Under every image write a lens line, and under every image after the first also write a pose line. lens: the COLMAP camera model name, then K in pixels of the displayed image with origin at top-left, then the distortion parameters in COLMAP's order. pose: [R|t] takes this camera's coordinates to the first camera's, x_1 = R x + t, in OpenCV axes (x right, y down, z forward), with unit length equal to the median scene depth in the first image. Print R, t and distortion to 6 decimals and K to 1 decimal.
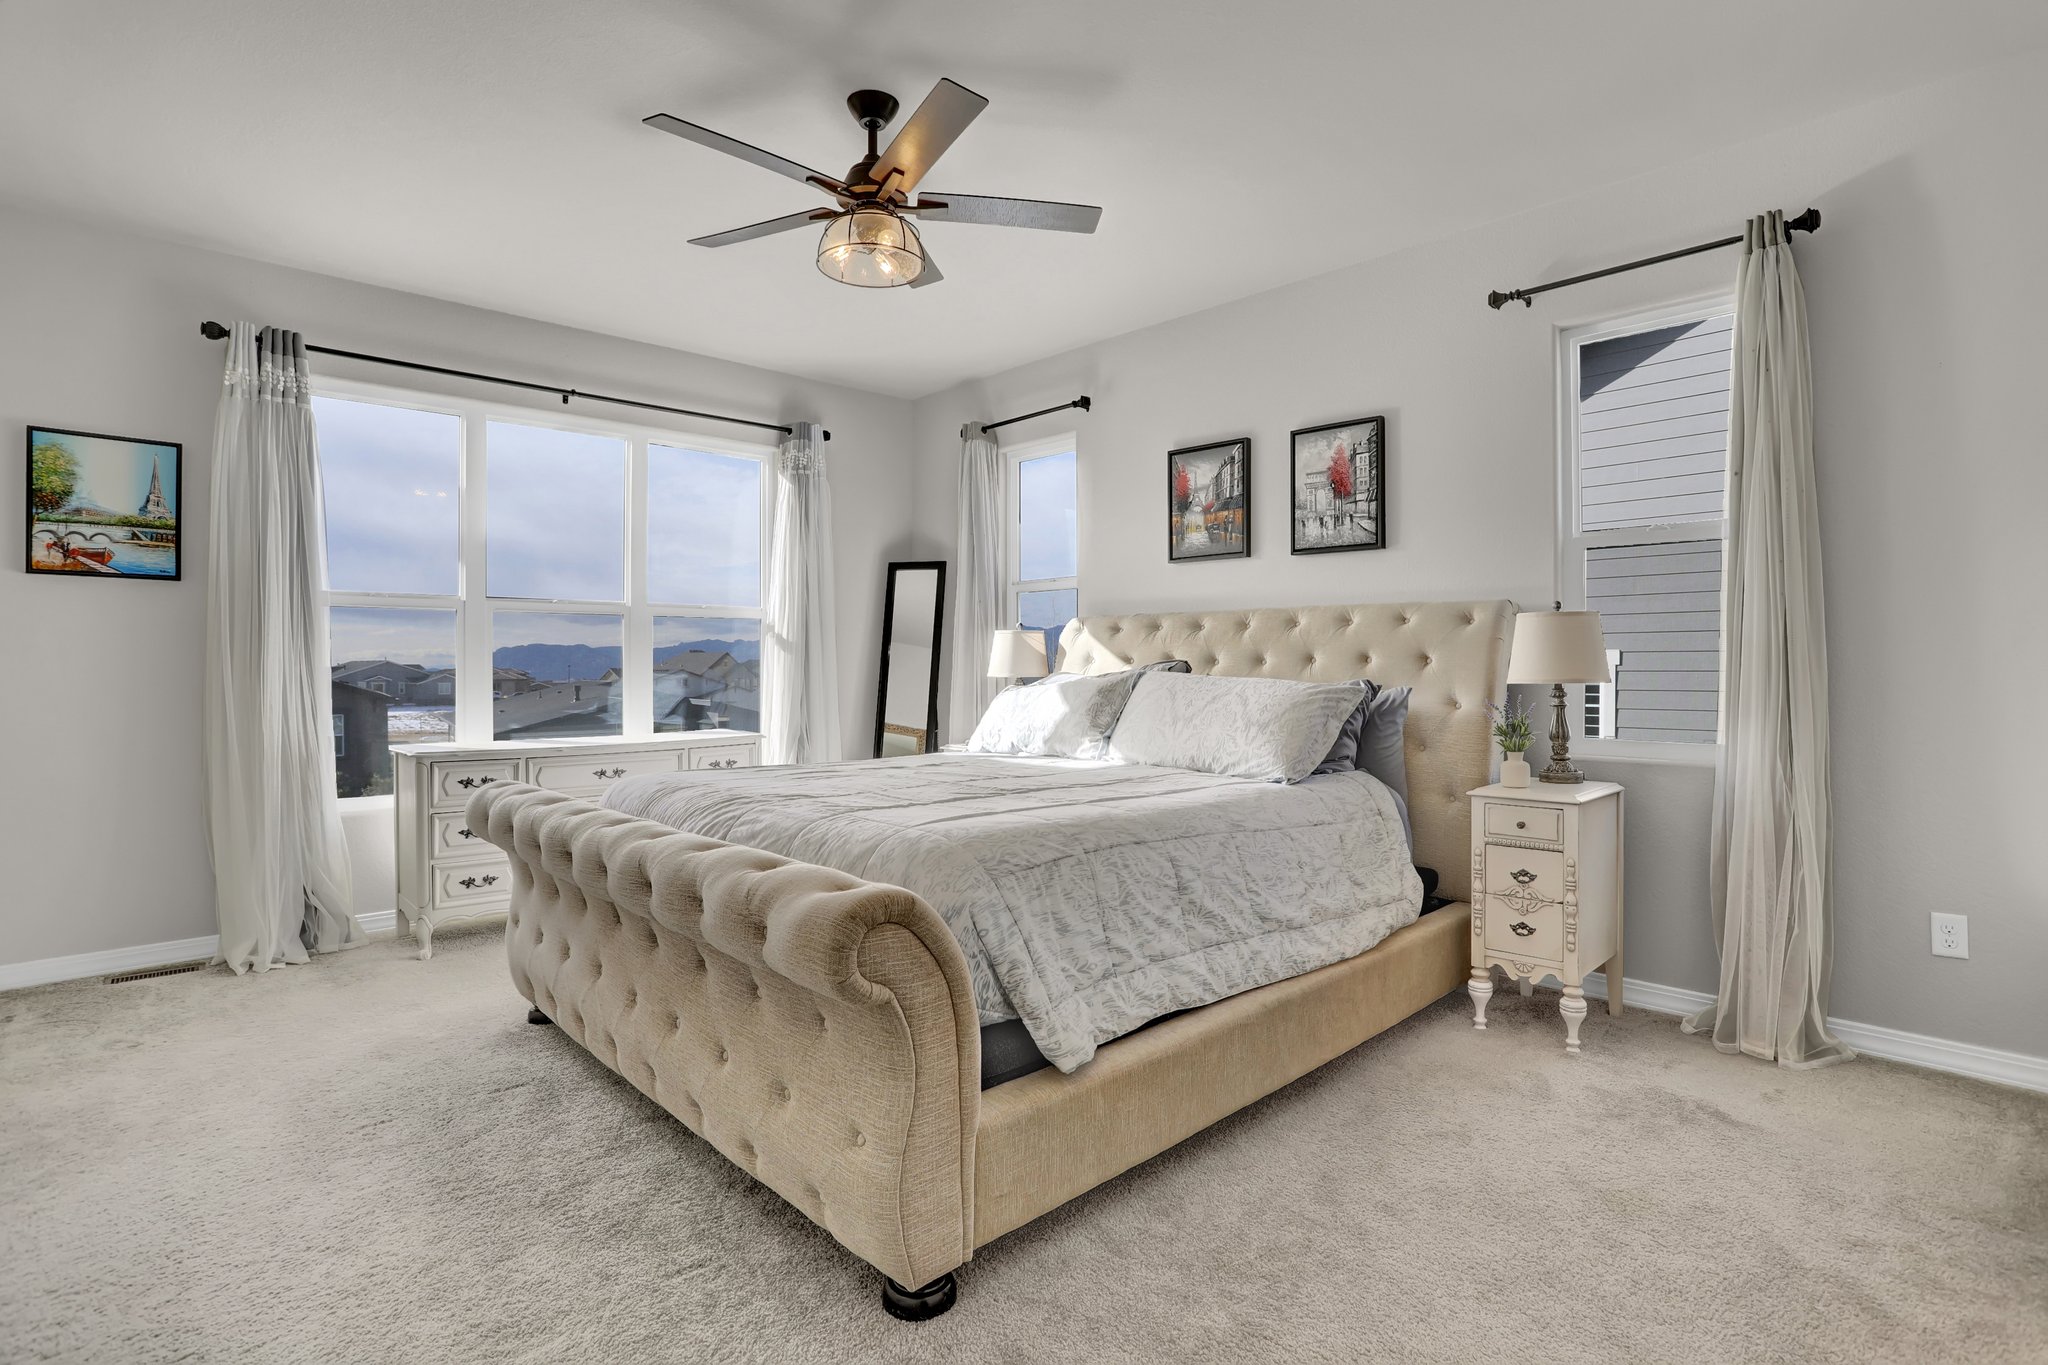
lens RADIAL K [[1010.1, 0, 1024.7], [0, 1010.1, 670.6], [0, 0, 1]] dist [-0.076551, 0.033091]
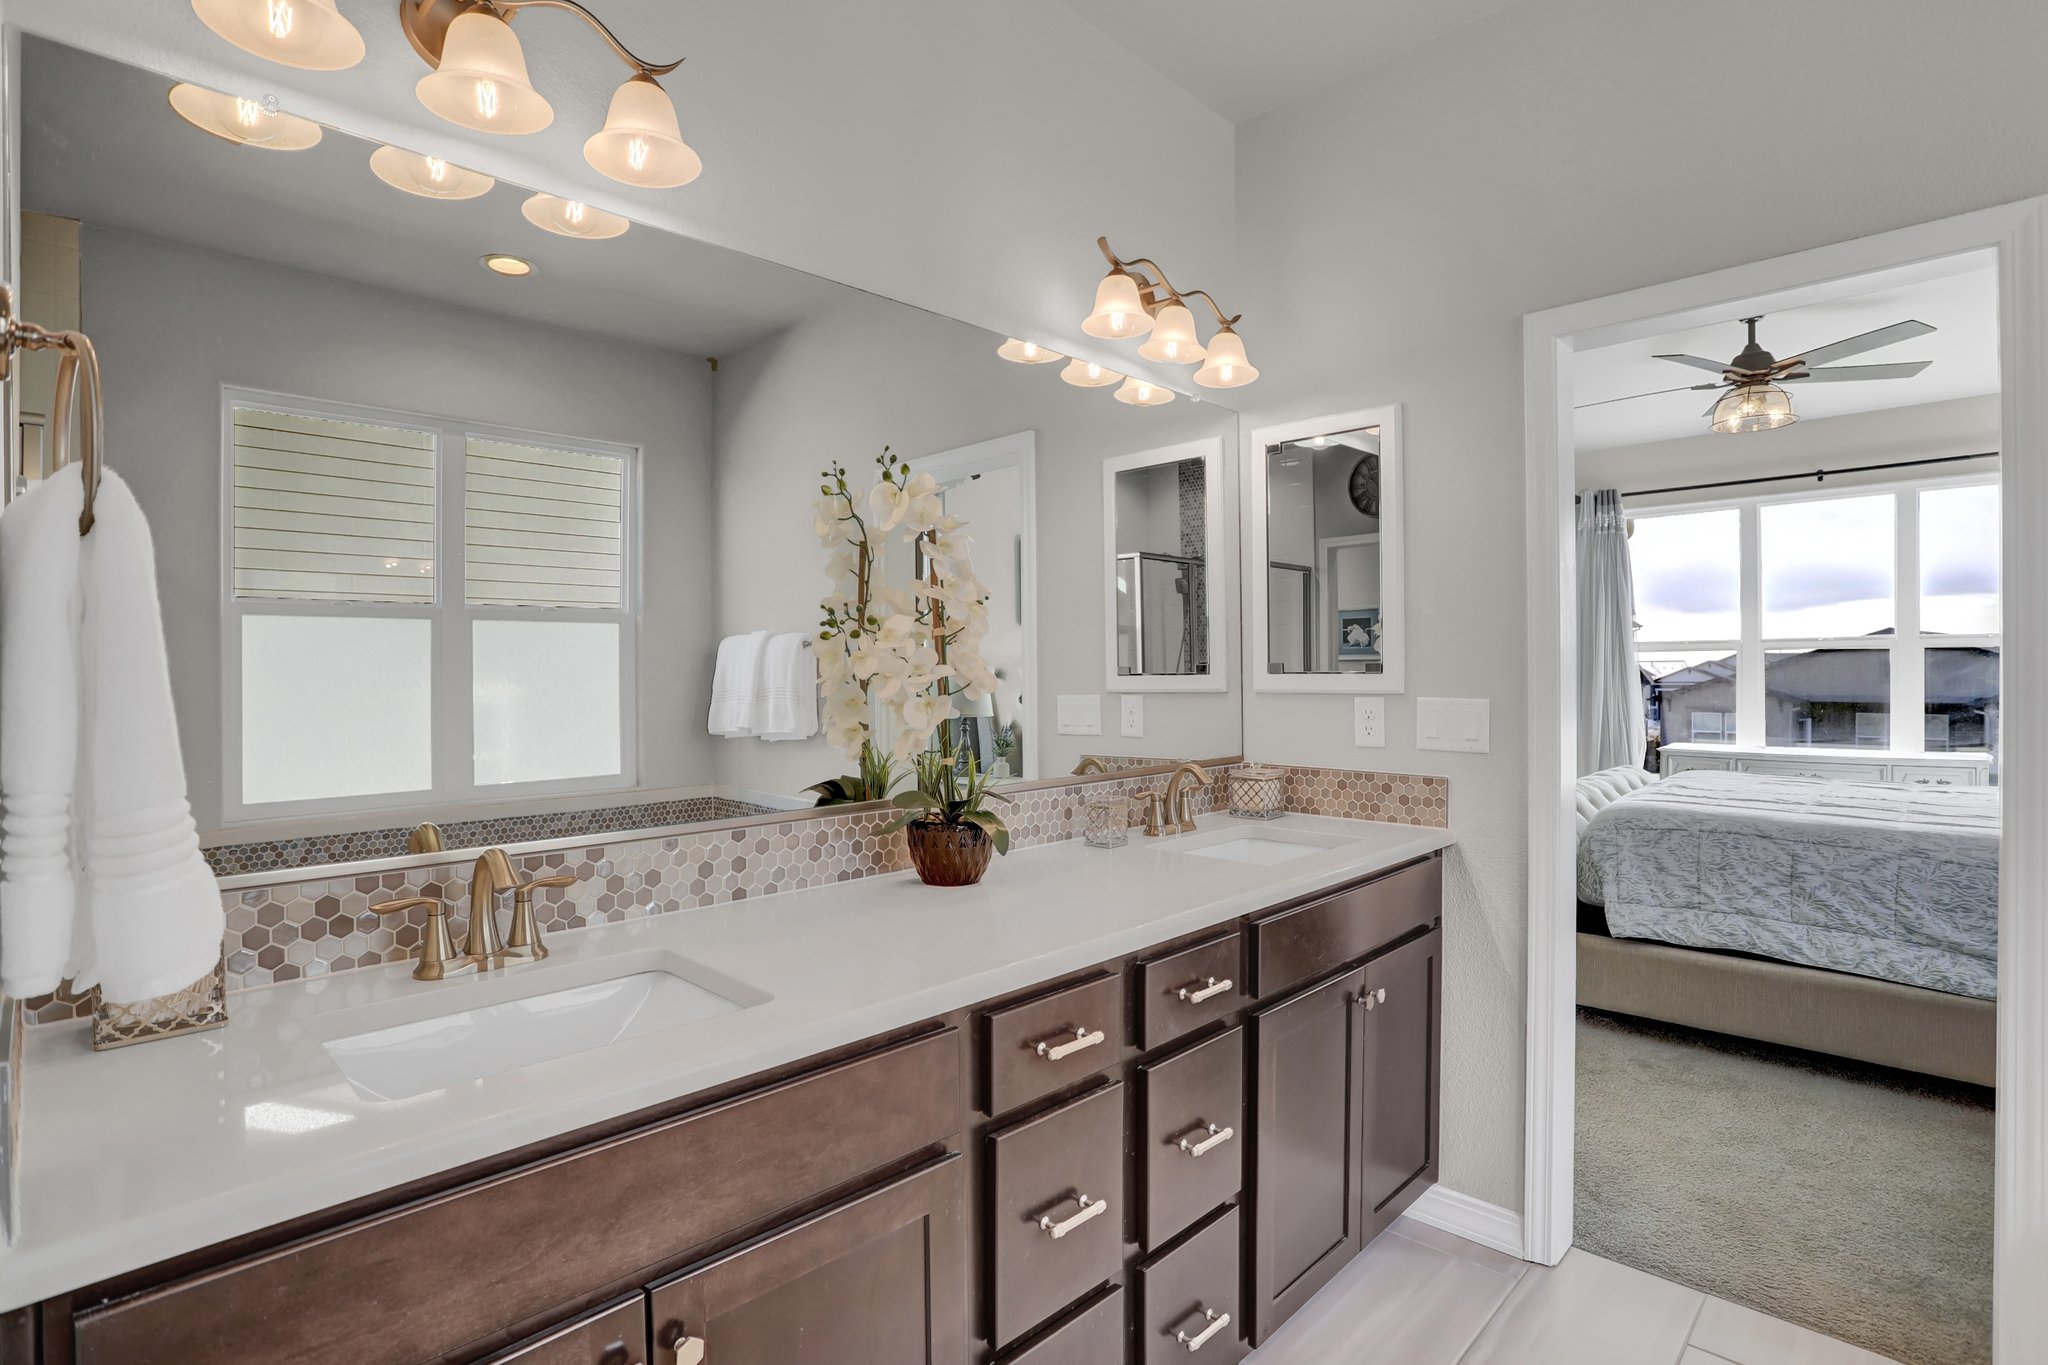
lens RADIAL K [[1010.1, 0, 1024.7], [0, 1010.1, 670.6], [0, 0, 1]] dist [-0.076551, 0.033091]
pose [[0.024705, 0.006937, -0.999671, 1.408994], [0.004796, 0.999964, 0.007058, -0.078657], [0.999683, -0.004969, 0.024671, -0.089923]]
